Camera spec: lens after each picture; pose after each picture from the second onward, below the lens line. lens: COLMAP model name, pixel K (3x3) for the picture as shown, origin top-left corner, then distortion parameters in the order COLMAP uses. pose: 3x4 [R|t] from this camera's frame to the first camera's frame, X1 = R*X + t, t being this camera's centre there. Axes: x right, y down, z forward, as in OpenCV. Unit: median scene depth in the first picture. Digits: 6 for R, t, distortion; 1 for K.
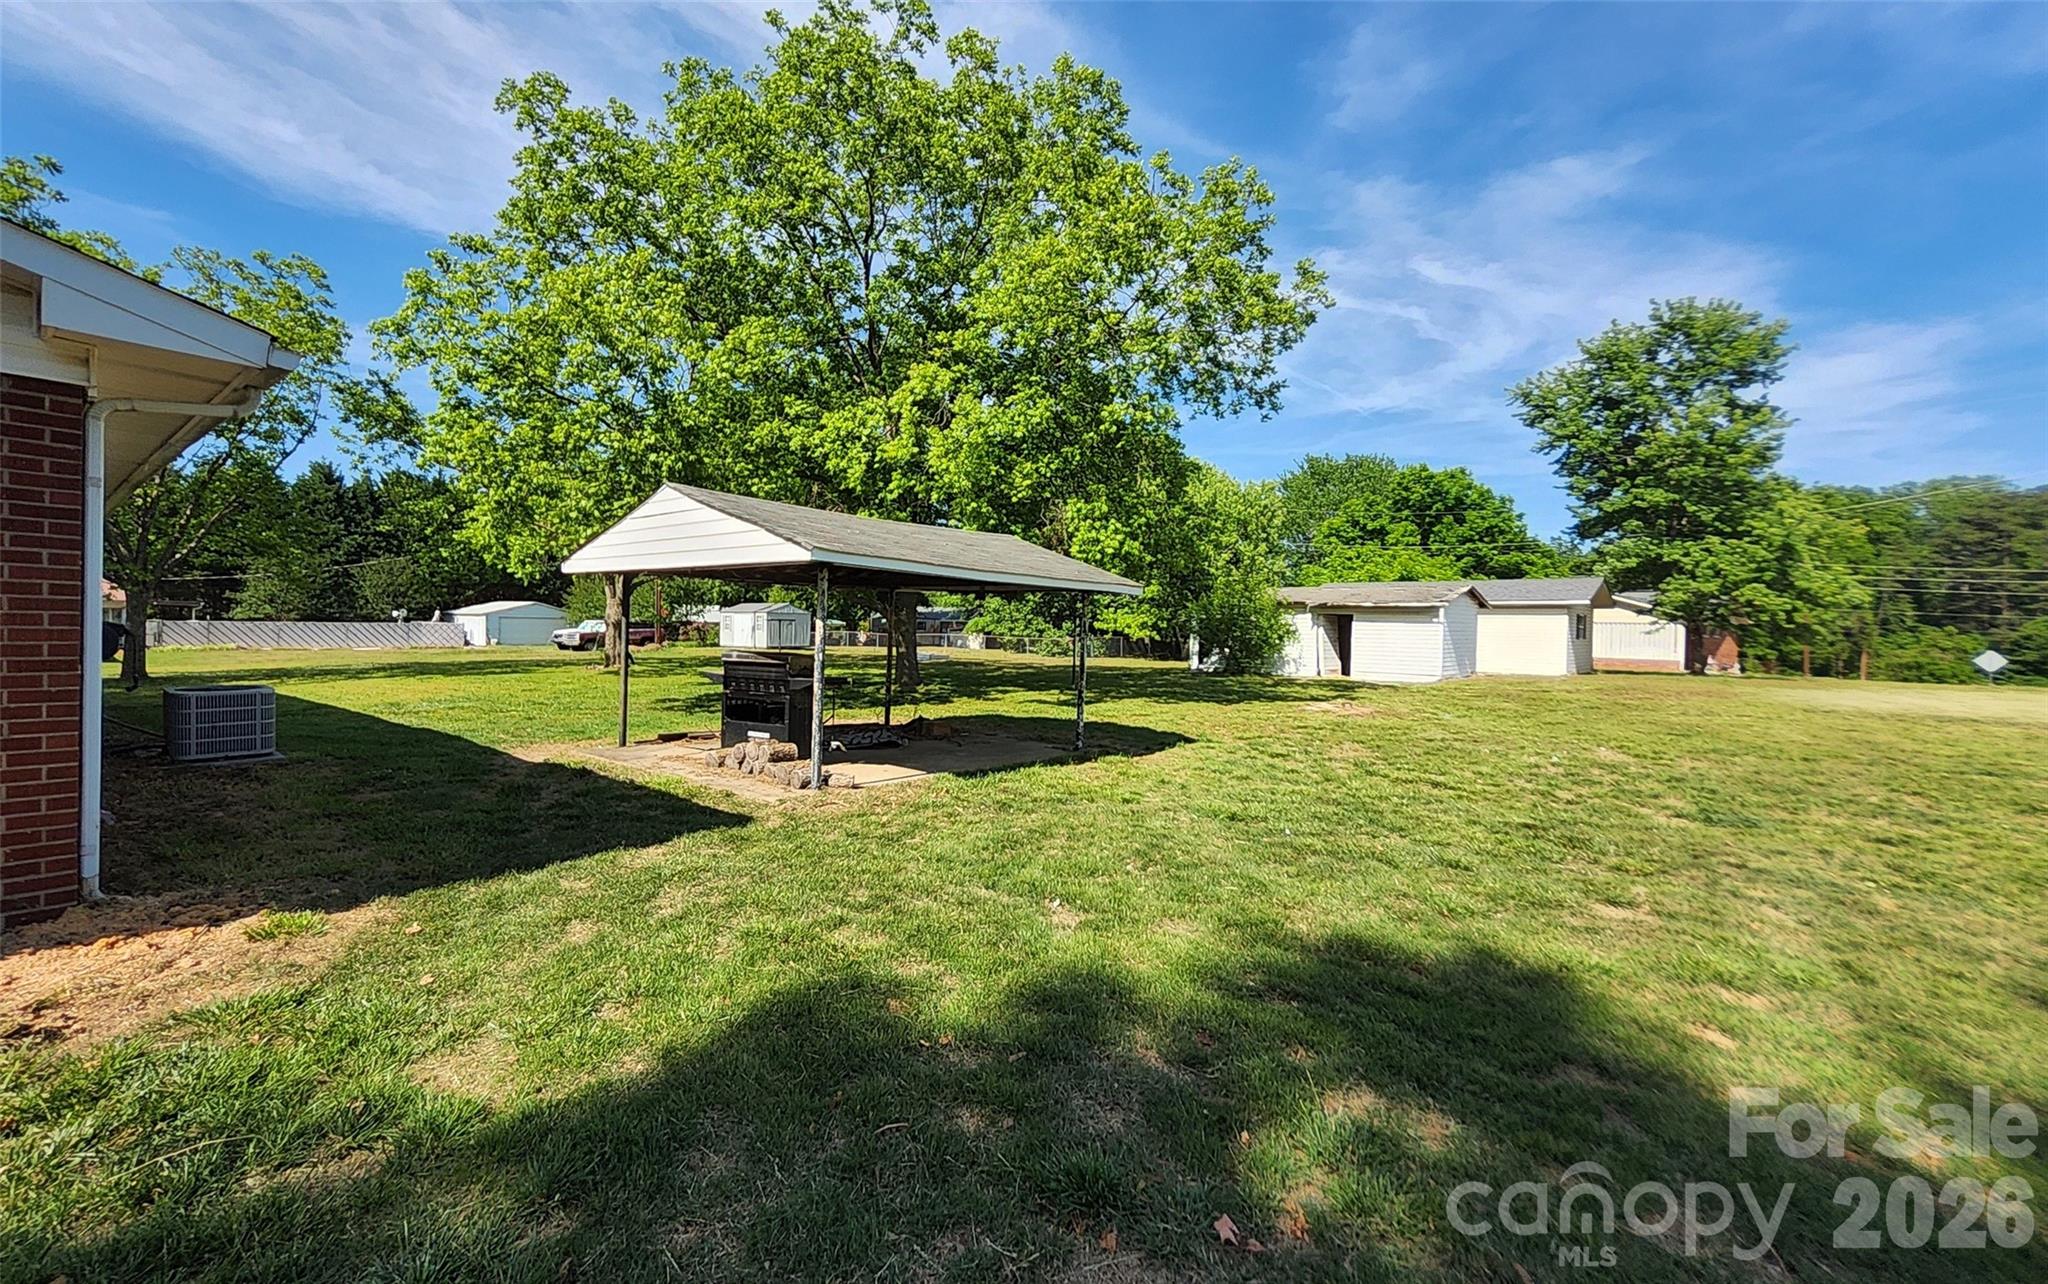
lens RADIAL K [[798.7, 0, 1014.9], [0, 798.7, 642.5], [0, 0, 1]] dist [0.005321, -0.005681]
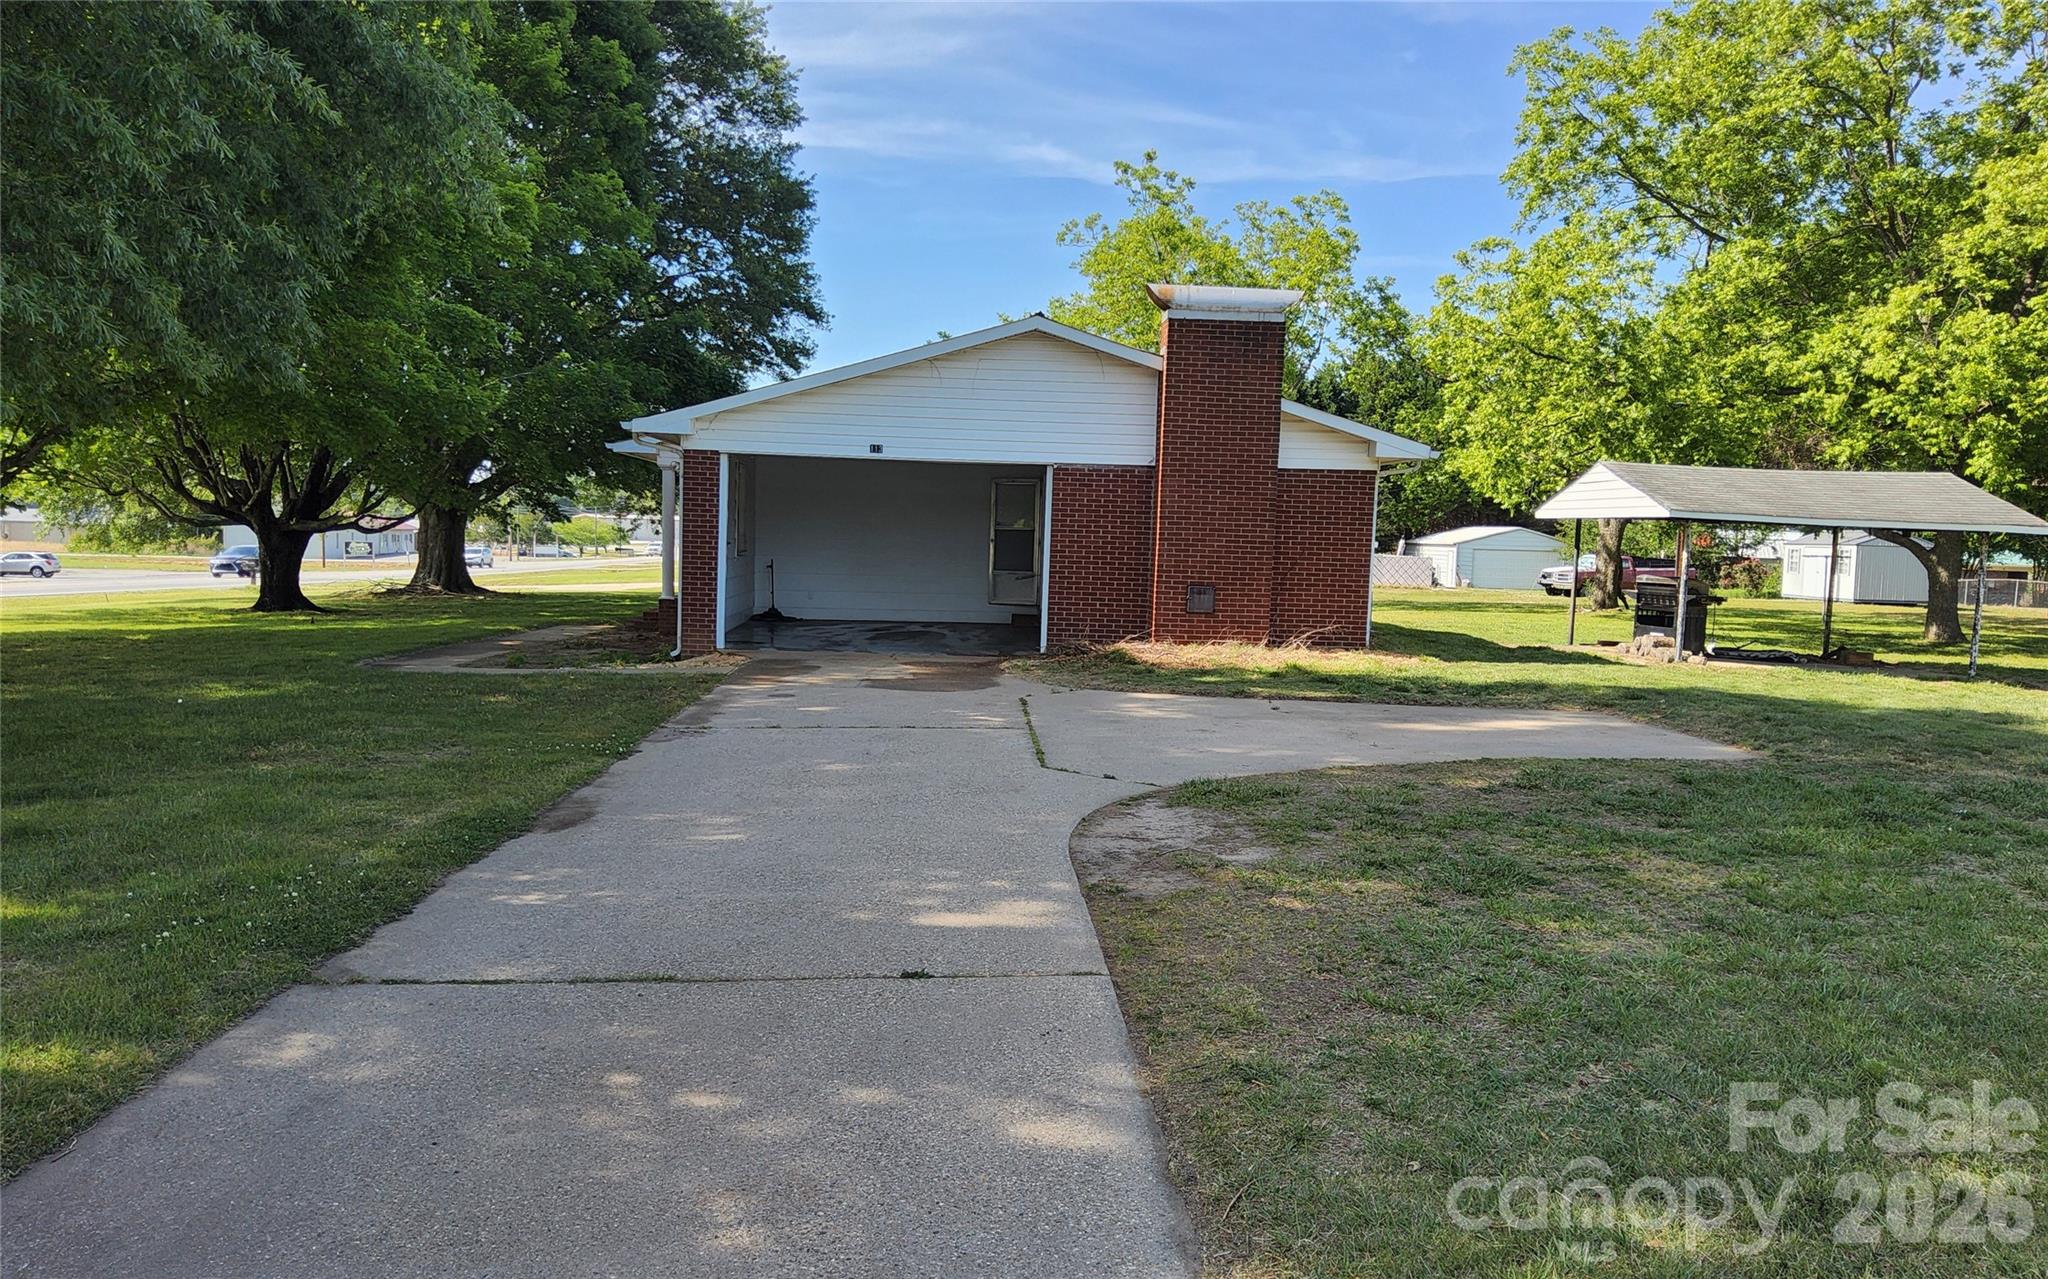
lens RADIAL K [[1517.7, 0, 1042.2], [0, 1517.7, 644.5], [0, 0, 1]] dist [0.046015, -0.080724]
pose [[0.664994, 0.054319, -0.744871, 0.260214], [-0.031622, 0.998505, 0.044584, 0.012725], [0.746179, -0.006094, 0.665717, -0.431883]]
